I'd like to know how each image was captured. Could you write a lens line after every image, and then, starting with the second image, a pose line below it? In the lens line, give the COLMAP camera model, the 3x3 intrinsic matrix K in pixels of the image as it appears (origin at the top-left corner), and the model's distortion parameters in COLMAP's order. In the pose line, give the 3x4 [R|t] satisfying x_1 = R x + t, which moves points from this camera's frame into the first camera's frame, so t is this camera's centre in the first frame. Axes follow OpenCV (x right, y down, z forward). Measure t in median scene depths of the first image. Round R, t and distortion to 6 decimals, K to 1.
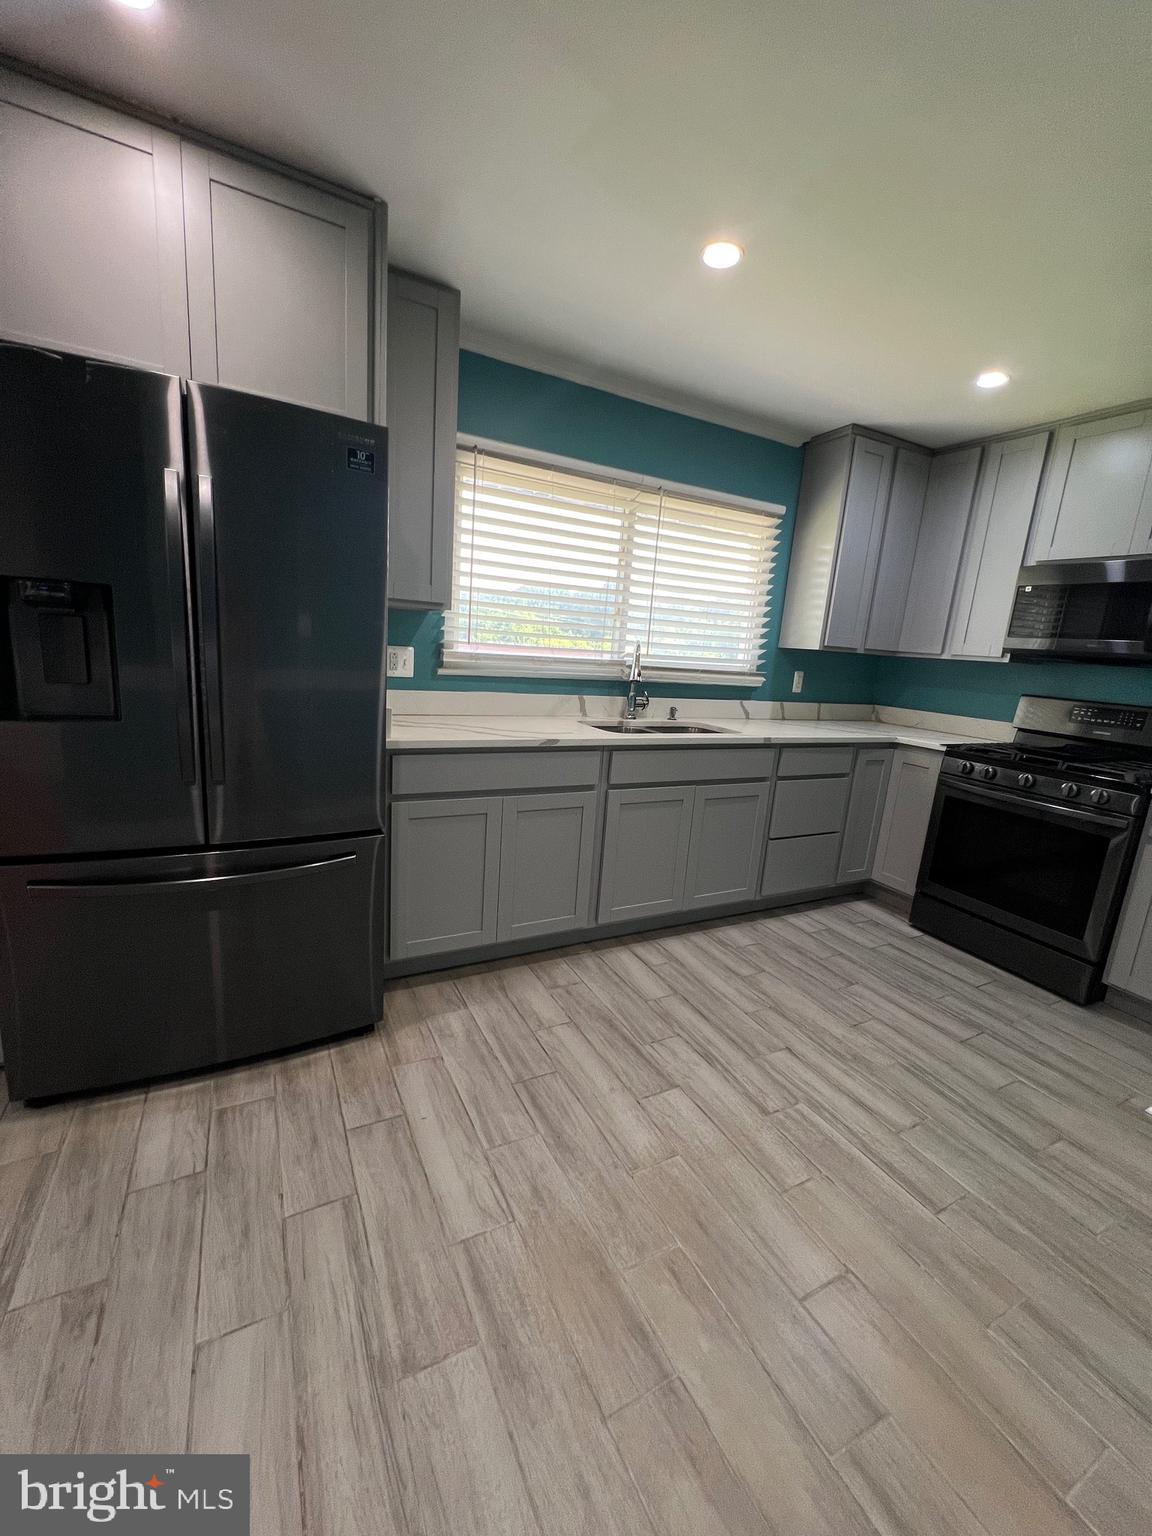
lens RADIAL K [[613.0, 0, 576.5], [0, 613.0, 768.5], [0, 0, 1]] dist [-0.002446, 0.000924]
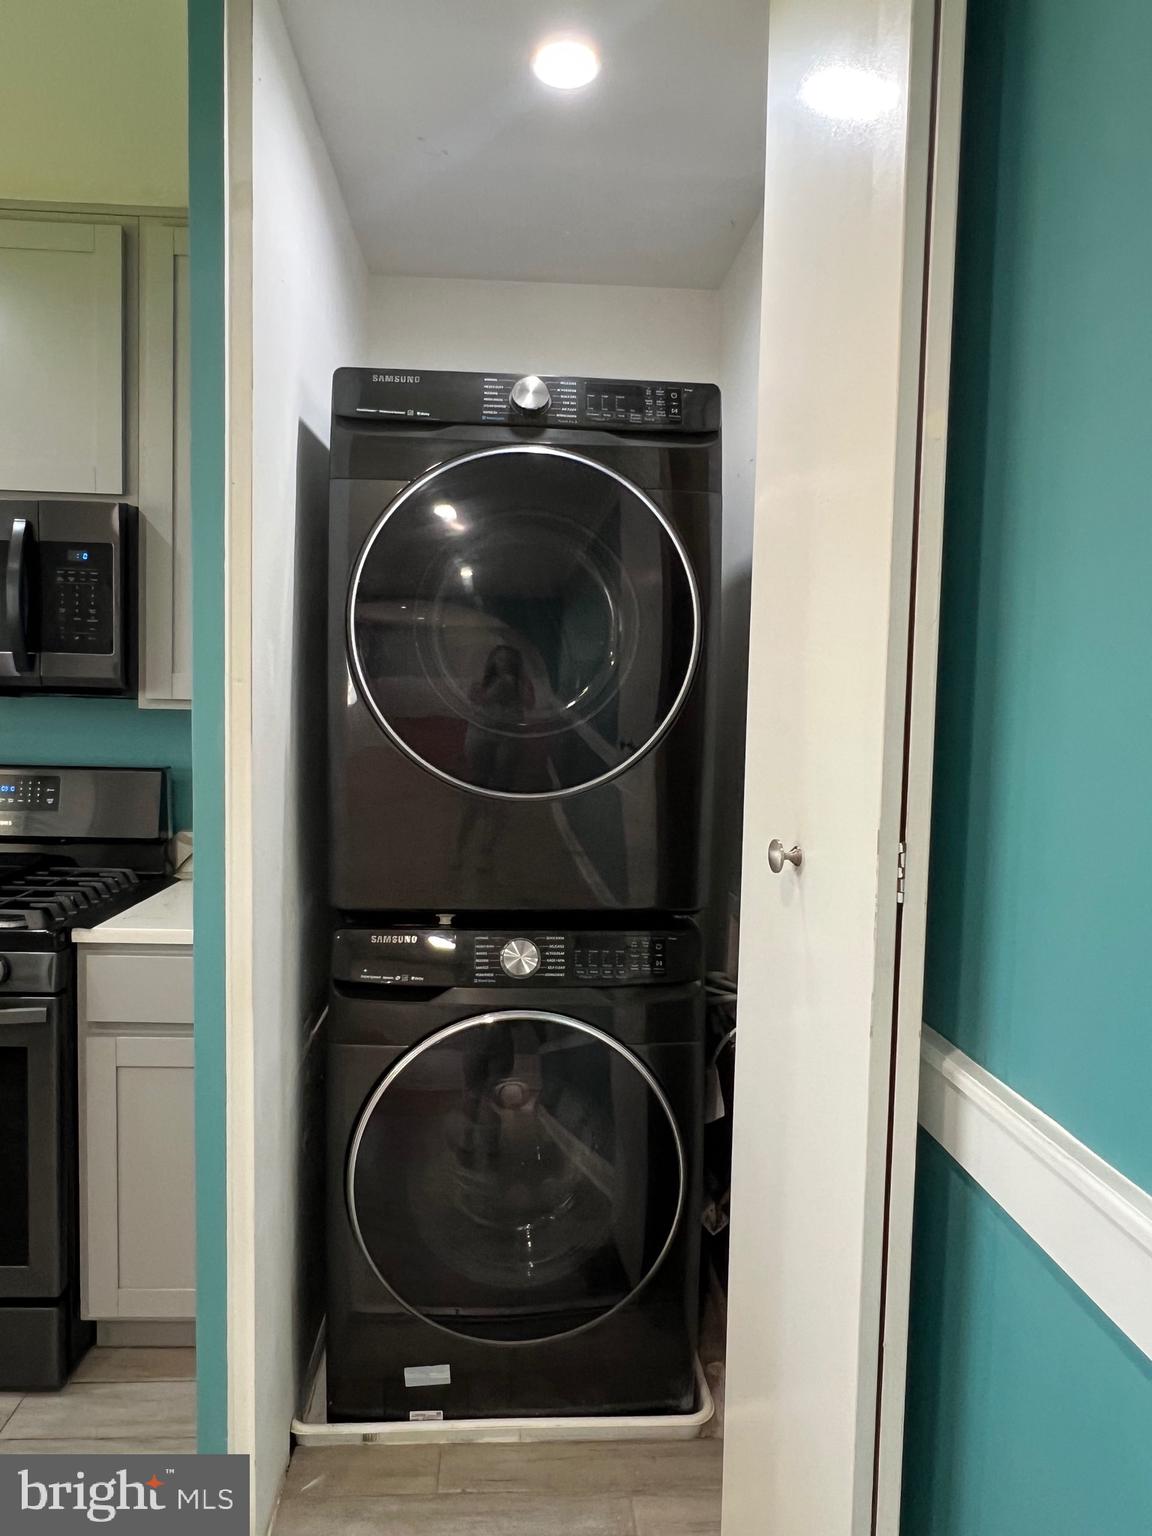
lens RADIAL K [[986.0, 0, 574.5], [0, 986.0, 769.9], [0, 0, 1]] dist [-0.001423, -0.000615]
pose [[0.403602, -0.128209, 0.905907, 0.348830], [0.189165, 0.980433, 0.054480, -0.064990], [-0.895166, 0.149378, 0.419957, 0.229256]]
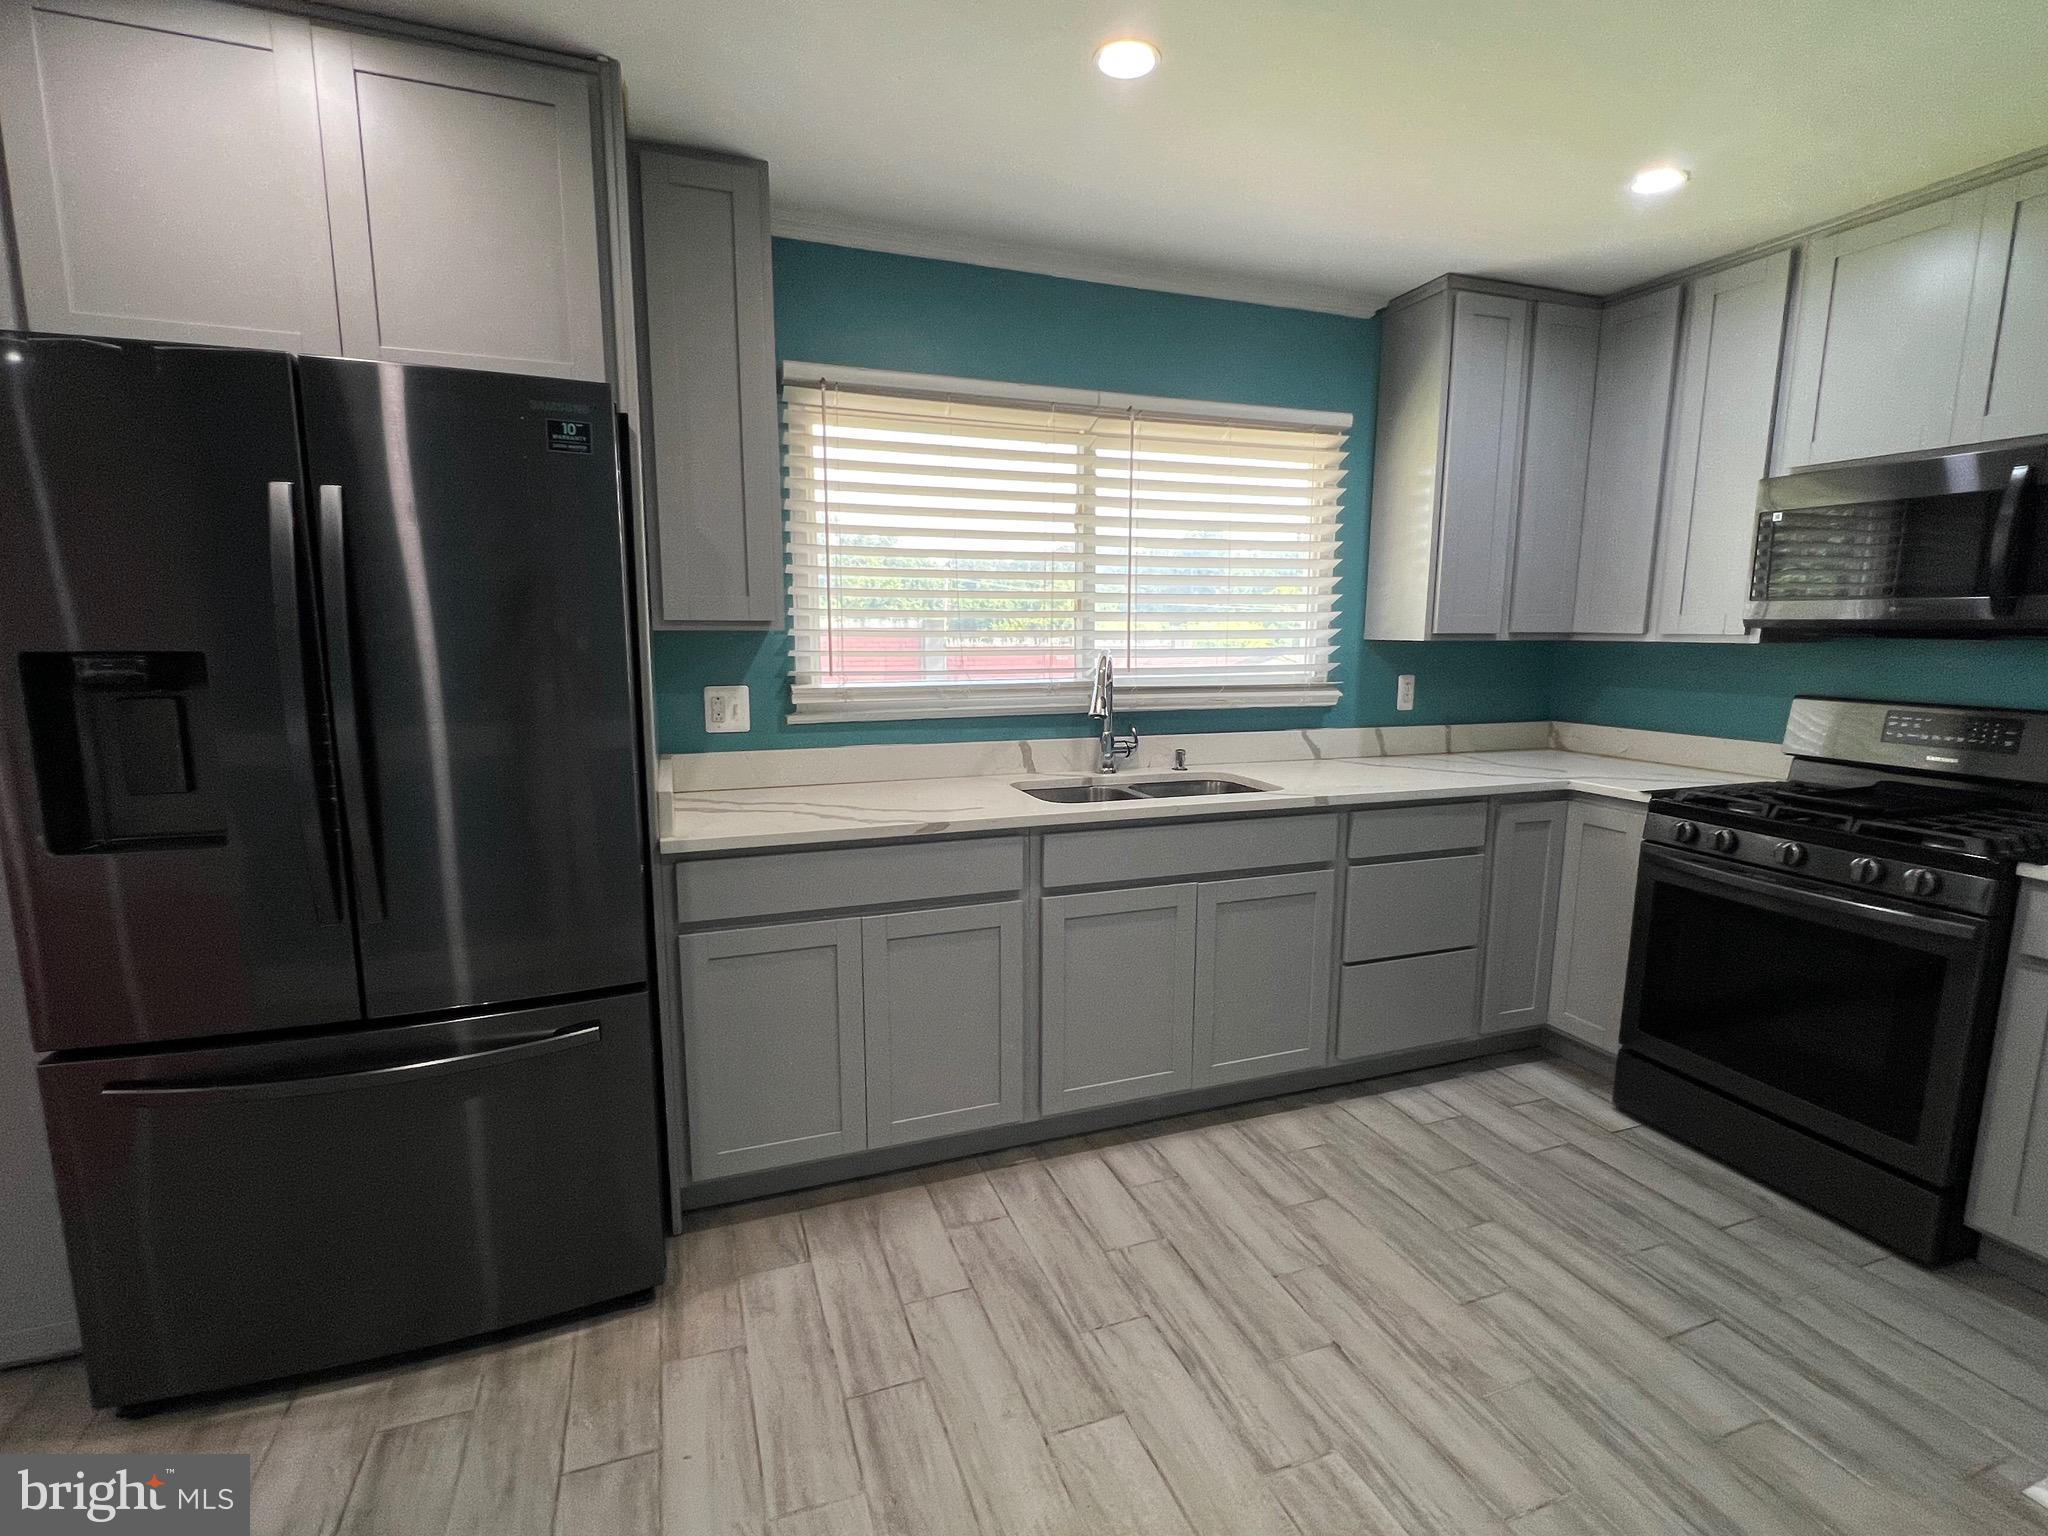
lens RADIAL K [[957.9, 0, 1028.6], [0, 957.9, 773.0], [0, 0, 1]] dist [-0.003347, 0.001850]
pose [[0.990161, -0.048805, -0.131145, 0.173071], [0.041374, 0.997412, -0.058802, -0.034438], [0.133675, 0.052798, 0.989618, 0.032671]]
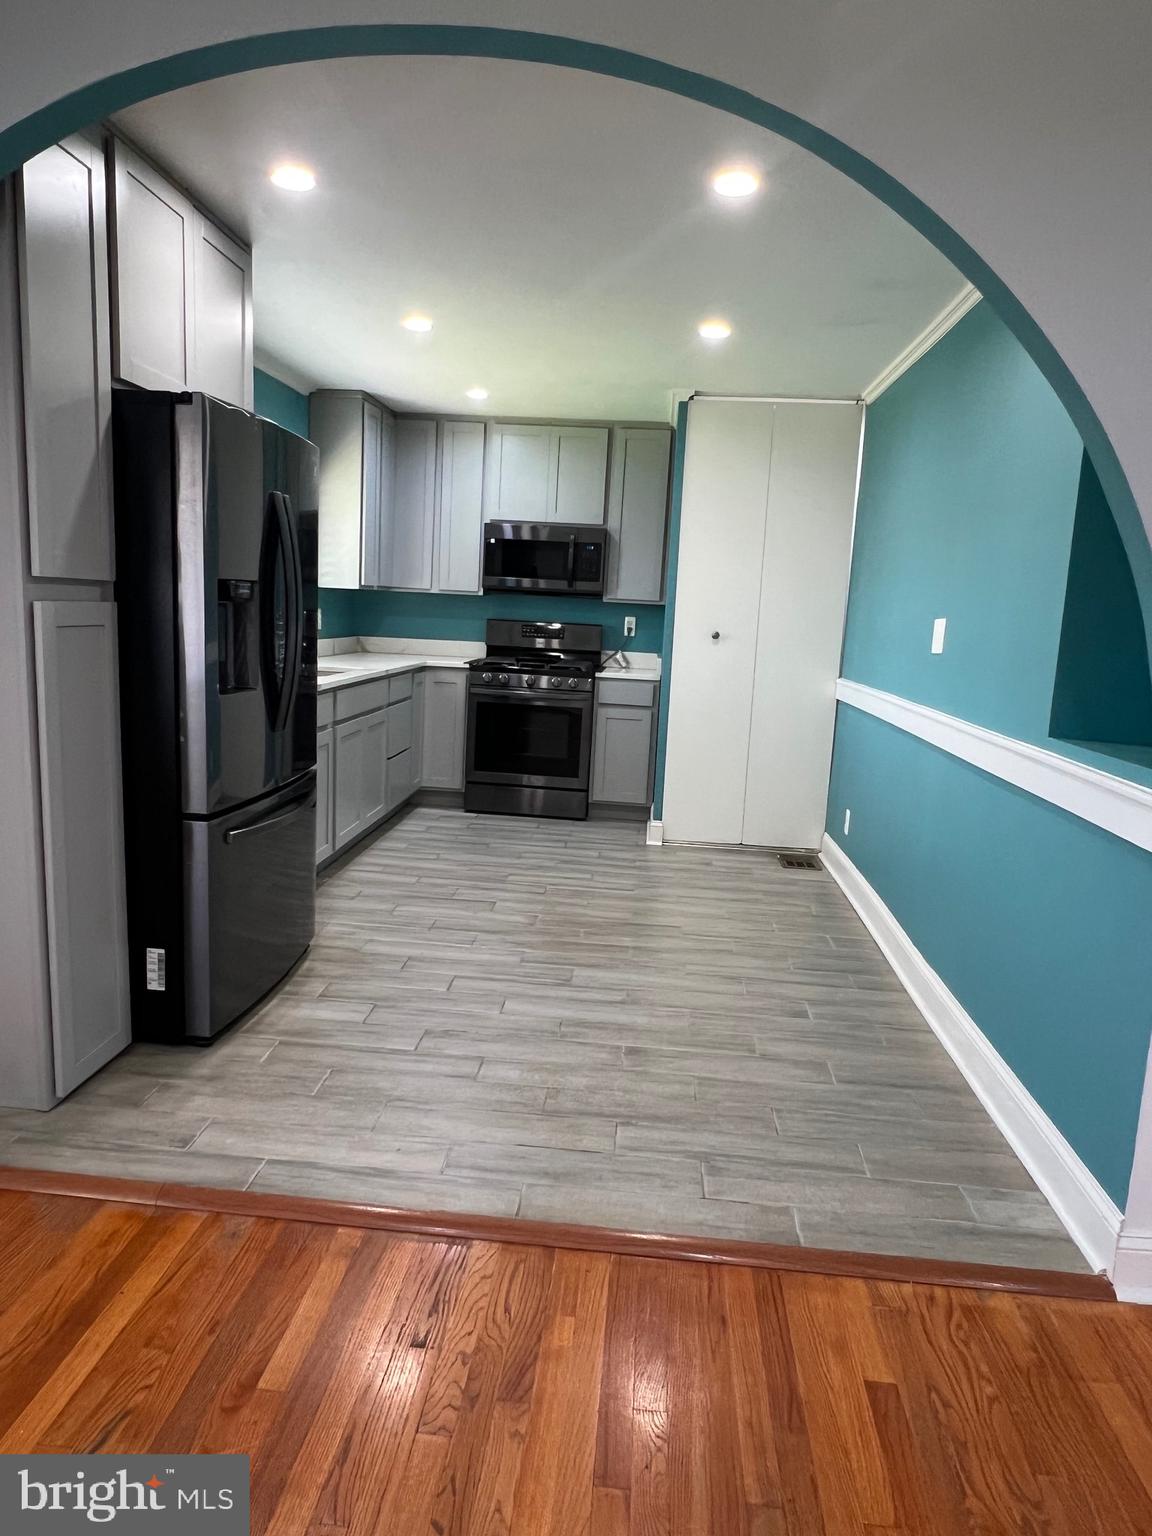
lens RADIAL K [[986.0, 0, 569.8], [0, 986.0, 783.0], [0, 0, 1]] dist [-0.001423, -0.000615]
pose [[0.539864, -0.193907, 0.819114, -1.234567], [0.159985, 0.979004, 0.126314, -0.022996], [-0.826409, 0.062853, 0.559551, -0.373415]]
